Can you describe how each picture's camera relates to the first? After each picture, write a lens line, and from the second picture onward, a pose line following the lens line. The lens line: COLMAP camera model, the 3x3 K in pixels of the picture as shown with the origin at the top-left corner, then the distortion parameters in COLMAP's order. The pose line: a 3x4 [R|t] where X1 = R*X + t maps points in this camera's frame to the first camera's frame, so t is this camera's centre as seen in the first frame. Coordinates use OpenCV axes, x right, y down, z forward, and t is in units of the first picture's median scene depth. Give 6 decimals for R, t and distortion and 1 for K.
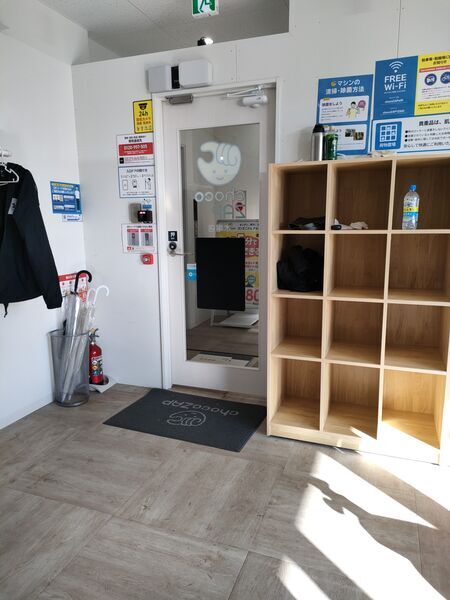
lens RADIAL K [[436.6, 0, 224.5], [0, 436.6, 300.5], [0, 0, 1]] dist [0.015219, -0.010593]
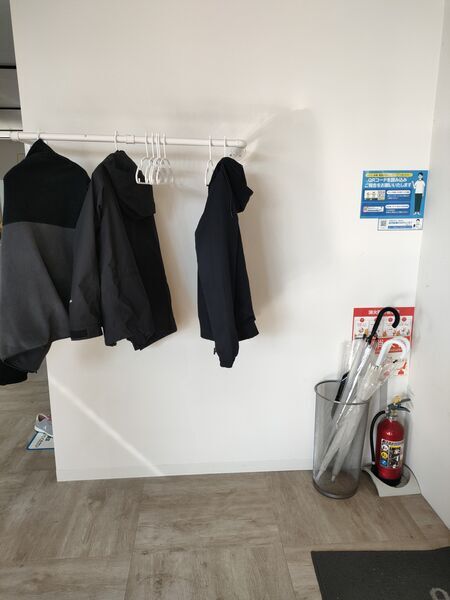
lens RADIAL K [[436.6, 0, 224.6], [0, 436.6, 299.4], [0, 0, 1]] dist [0.015219, -0.010593]
pose [[0.407004, 0.201312, -0.890967, 0.149565], [-0.160198, 0.976025, 0.147350, -0.137383], [0.899269, 0.082759, 0.429496, 0.509126]]
